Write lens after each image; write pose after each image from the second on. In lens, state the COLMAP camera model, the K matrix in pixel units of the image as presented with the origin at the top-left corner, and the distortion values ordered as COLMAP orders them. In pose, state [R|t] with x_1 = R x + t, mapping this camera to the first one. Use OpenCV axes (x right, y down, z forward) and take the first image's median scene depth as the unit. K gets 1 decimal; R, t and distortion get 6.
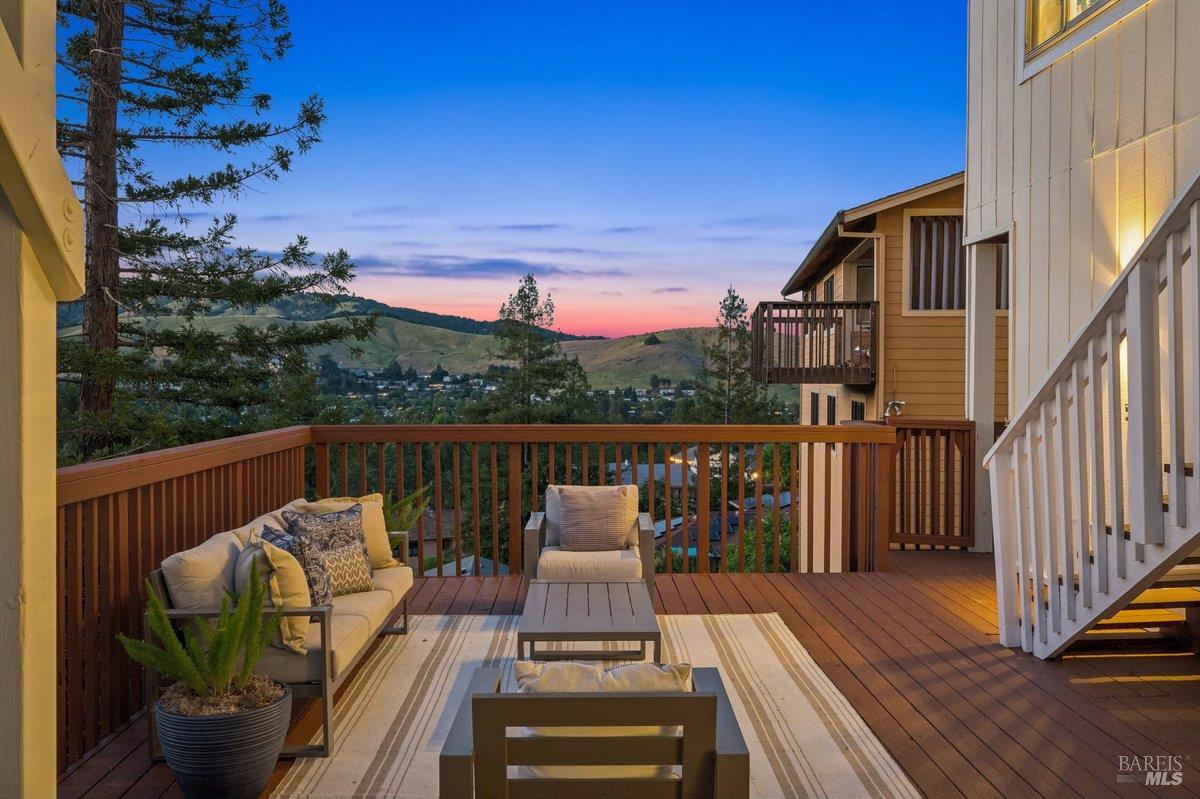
lens RADIAL K [[936.3, 0, 600.1], [0, 936.3, 391.1], [0, 0, 1]] dist [0.006953, -0.001049]
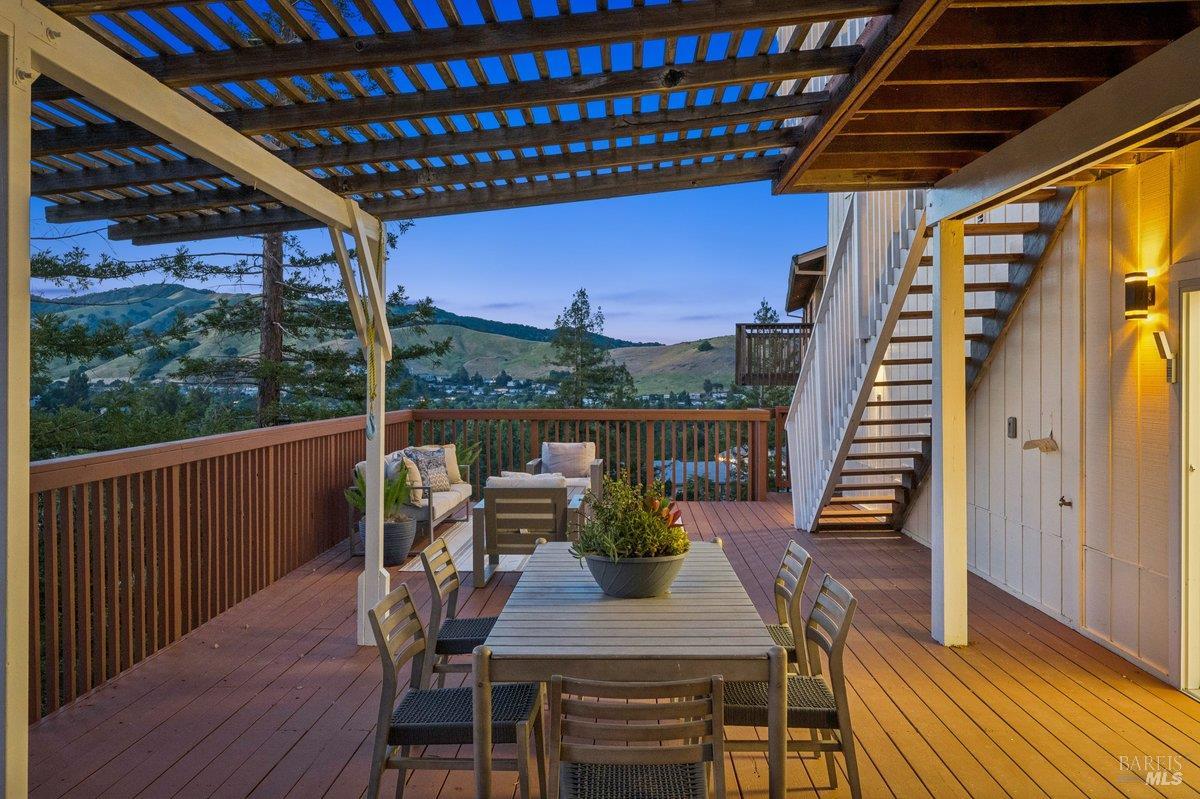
lens RADIAL K [[936.3, 0, 606.2], [0, 936.3, 389.8], [0, 0, 1]] dist [0.006953, -0.001049]
pose [[0.998009, -0.000740, -0.063065, 0.023346], [0.000322, 0.999978, -0.006639, 0.002128], [0.063068, 0.006606, 0.997987, -0.106704]]
